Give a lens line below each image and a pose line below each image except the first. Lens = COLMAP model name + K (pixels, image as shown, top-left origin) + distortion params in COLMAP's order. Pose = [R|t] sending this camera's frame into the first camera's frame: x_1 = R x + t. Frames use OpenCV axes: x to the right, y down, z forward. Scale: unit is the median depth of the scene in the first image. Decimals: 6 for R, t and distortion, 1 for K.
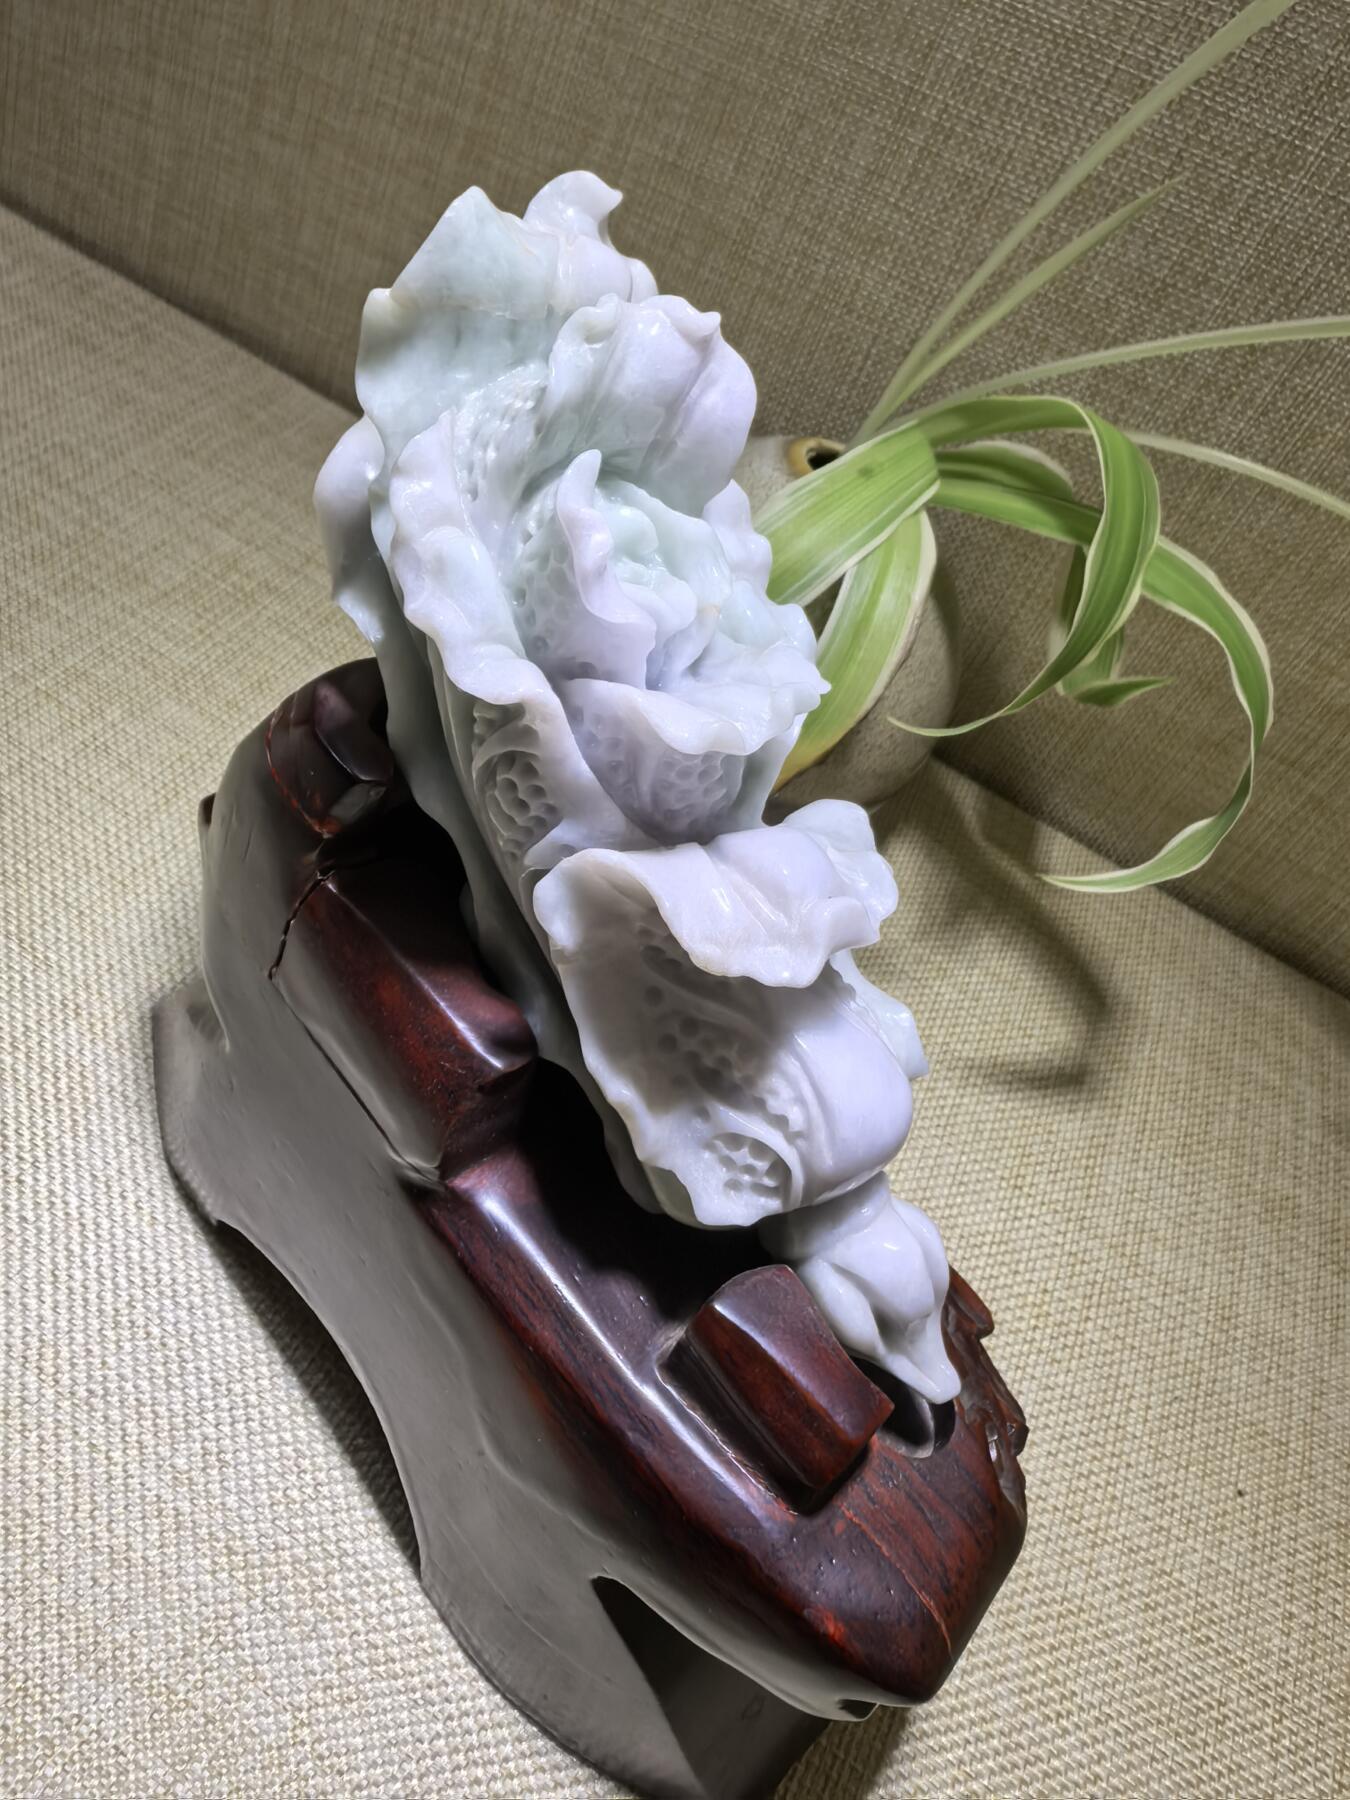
lens RADIAL K [[1417.9, 0, 627.2], [0, 1417.9, 635.2], [0, 0, 1]] dist [-0.003431, -0.001197]
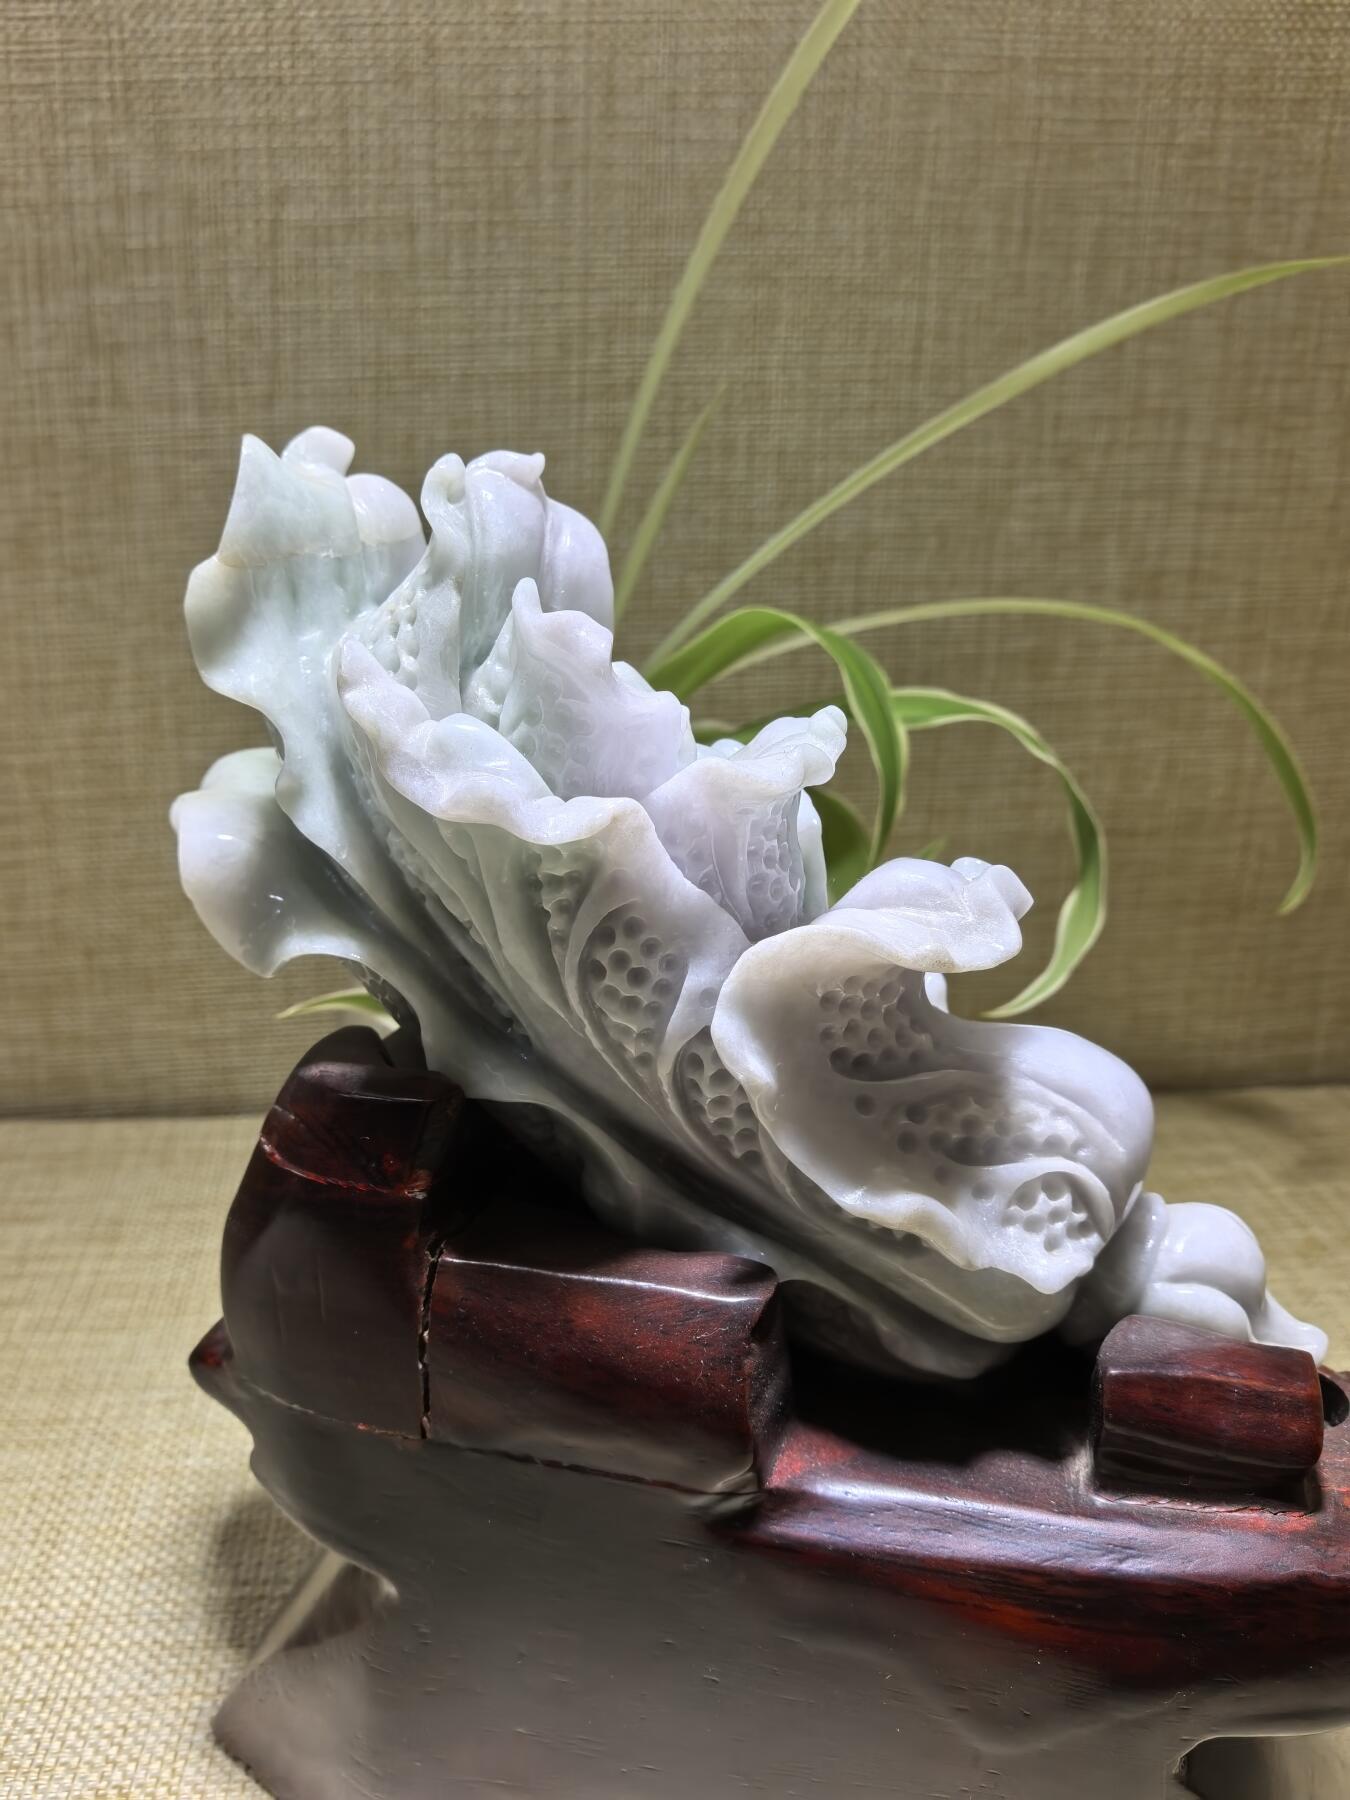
lens RADIAL K [[1551.6, 0, 651.9], [0, 1551.6, 911.8], [0, 0, 1]] dist [-0.063386, 0.010790]
pose [[0.808934, -0.443695, 0.385695, -0.334340], [0.529427, 0.835027, -0.149791, 0.186620], [-0.255604, 0.325368, 0.910386, 0.098161]]
